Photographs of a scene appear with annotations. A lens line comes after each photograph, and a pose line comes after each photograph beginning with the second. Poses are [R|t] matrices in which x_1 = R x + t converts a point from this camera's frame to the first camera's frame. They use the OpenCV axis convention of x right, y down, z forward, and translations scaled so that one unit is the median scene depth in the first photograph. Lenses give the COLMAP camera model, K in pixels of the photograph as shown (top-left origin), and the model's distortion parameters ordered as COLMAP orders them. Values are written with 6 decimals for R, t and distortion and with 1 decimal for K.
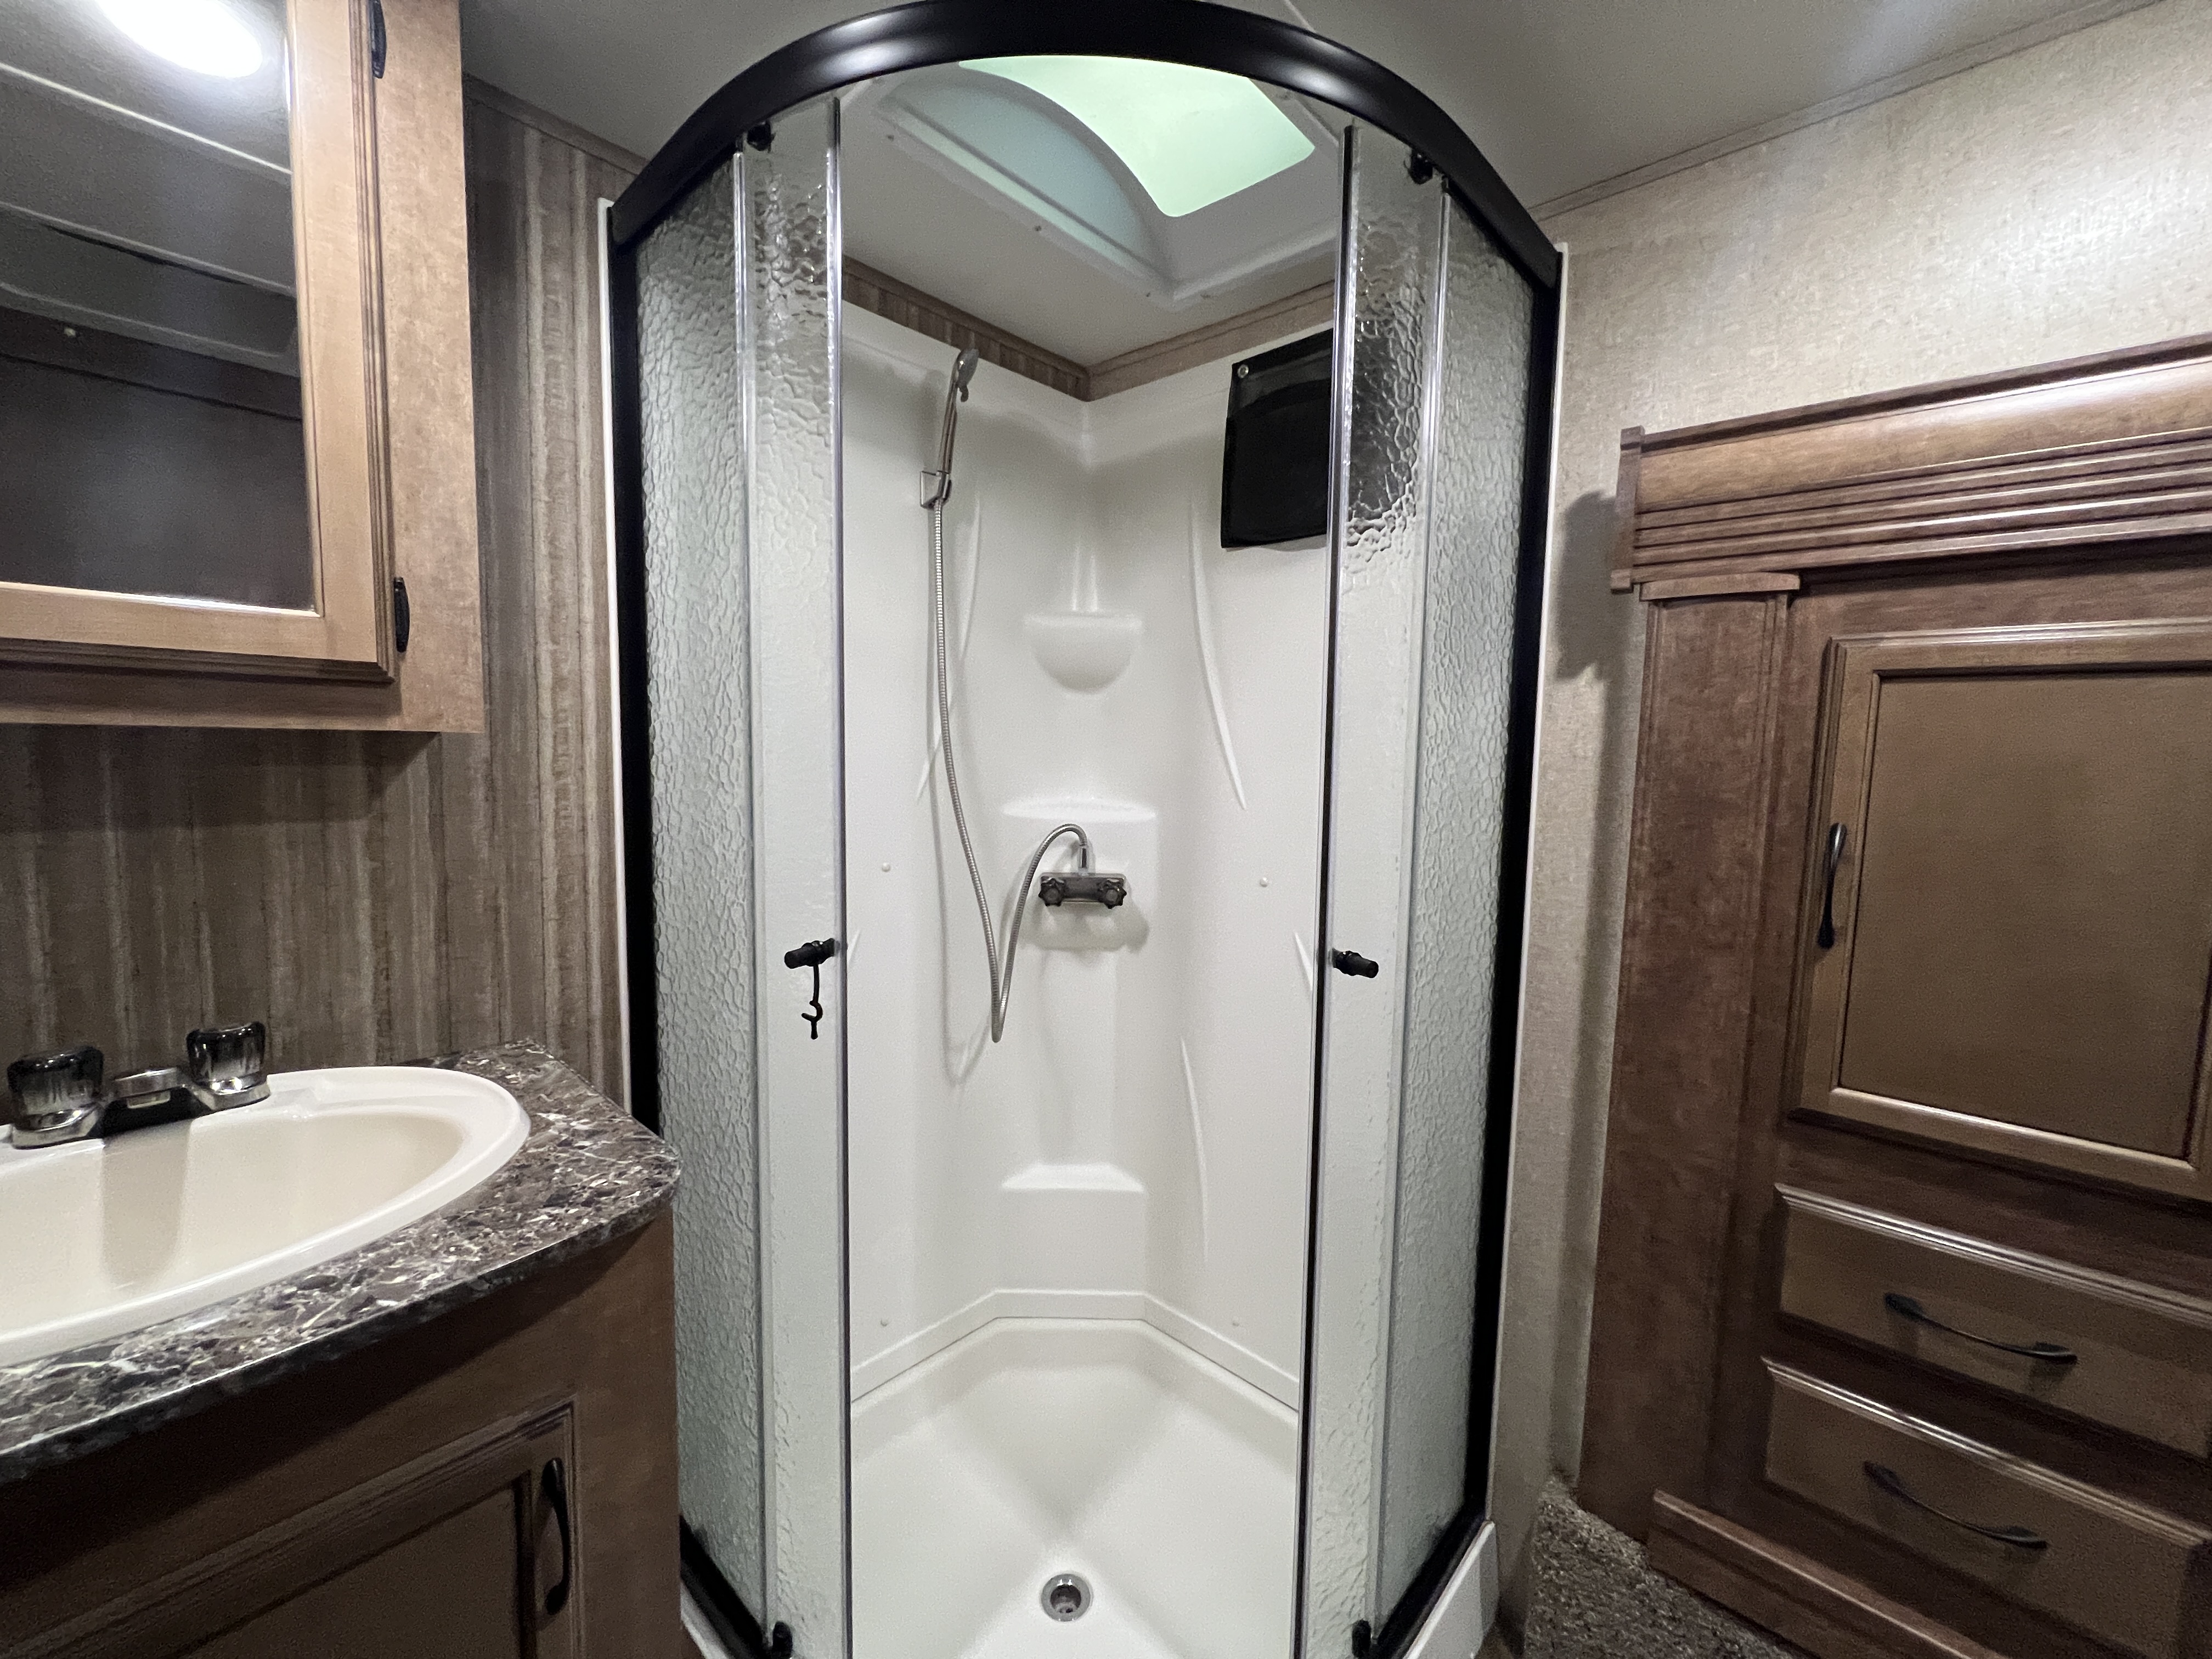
lens RADIAL K [[886.6, 0, 1099.0], [0, 886.6, 824.2], [0, 0, 1]] dist [-0.001483, 0.000147]
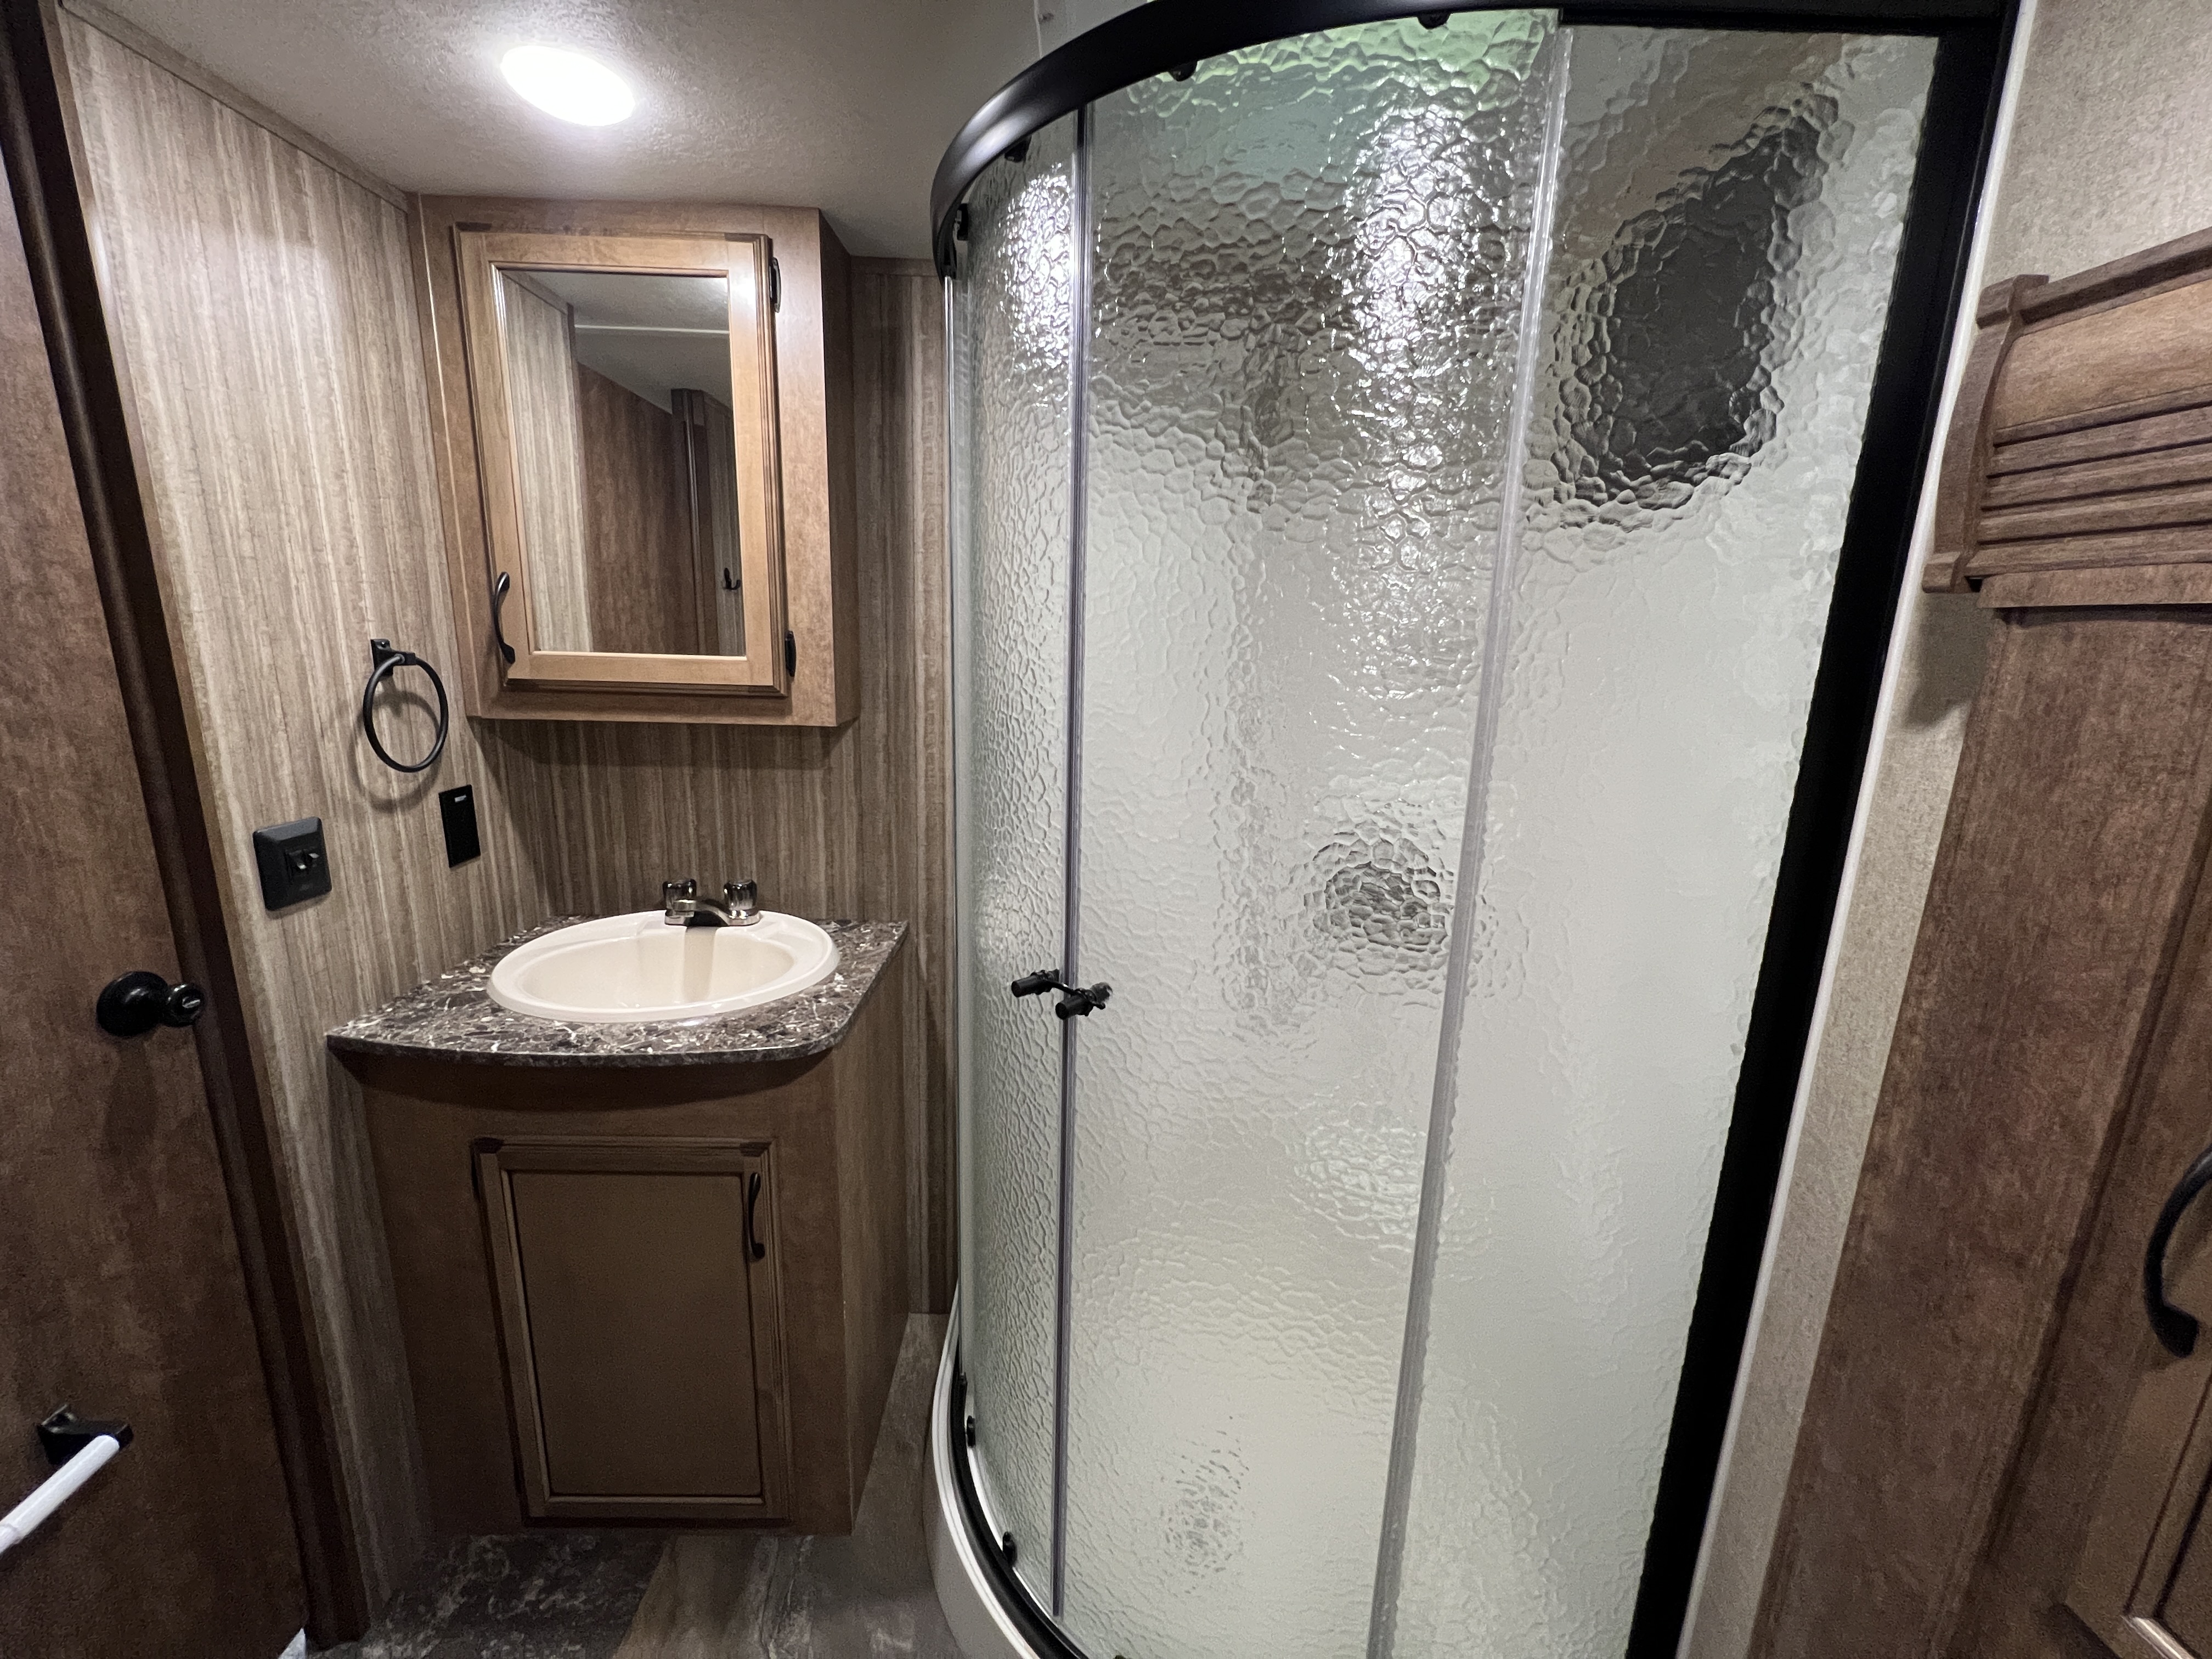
lens RADIAL K [[886.6, 0, 1099.0], [0, 886.6, 824.2], [0, 0, 1]] dist [-0.001483, 0.000147]
pose [[0.687785, 0.148998, -0.710459, 0.685155], [-0.075607, 0.988089, 0.134029, -0.161600], [0.721966, -0.038467, 0.690858, 0.235135]]
